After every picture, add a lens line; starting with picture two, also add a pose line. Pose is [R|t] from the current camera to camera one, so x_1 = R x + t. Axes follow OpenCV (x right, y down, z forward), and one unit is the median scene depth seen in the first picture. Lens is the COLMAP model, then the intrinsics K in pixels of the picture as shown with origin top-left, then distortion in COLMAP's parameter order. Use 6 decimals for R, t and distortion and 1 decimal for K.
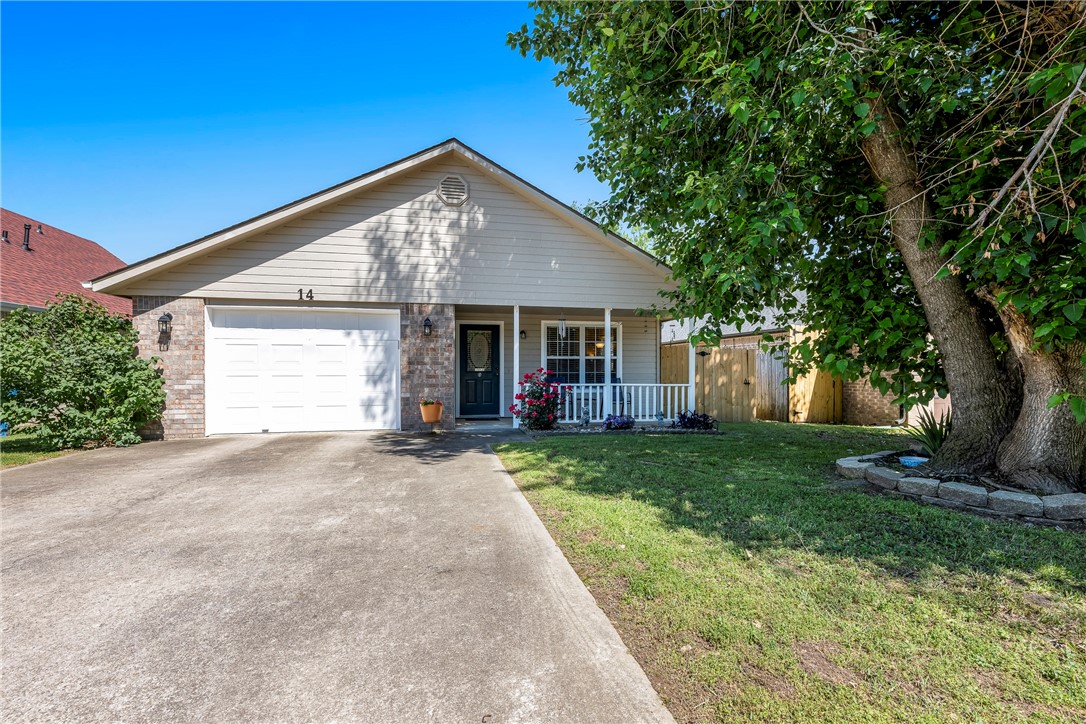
lens RADIAL K [[492.4, 0, 543.0], [0, 492.4, 362.0], [0, 0, 1]] dist [-0.000310, -0.000077]
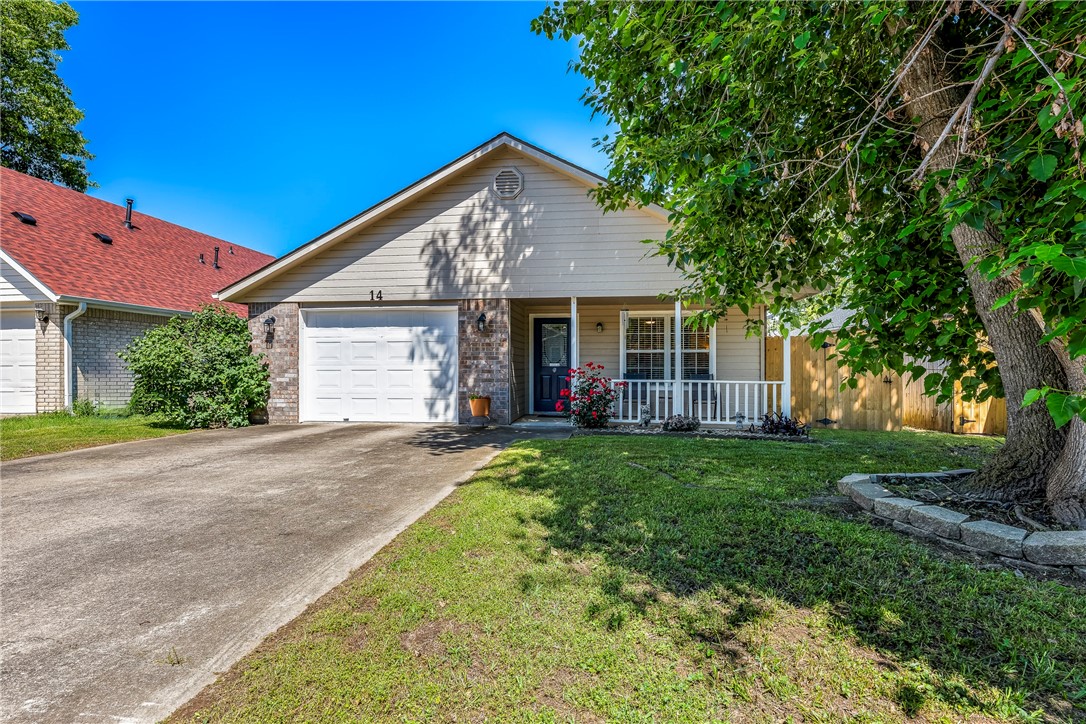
lens RADIAL K [[540.0, 0, 542.6], [0, 540.0, 355.4], [0, 0, 1]] dist [-0.000217, 0.000053]
pose [[0.943835, -0.007164, -0.330339, 0.271314], [0.005683, 0.999969, -0.005450, 0.004205], [0.330368, 0.003267, 0.943847, -0.002972]]
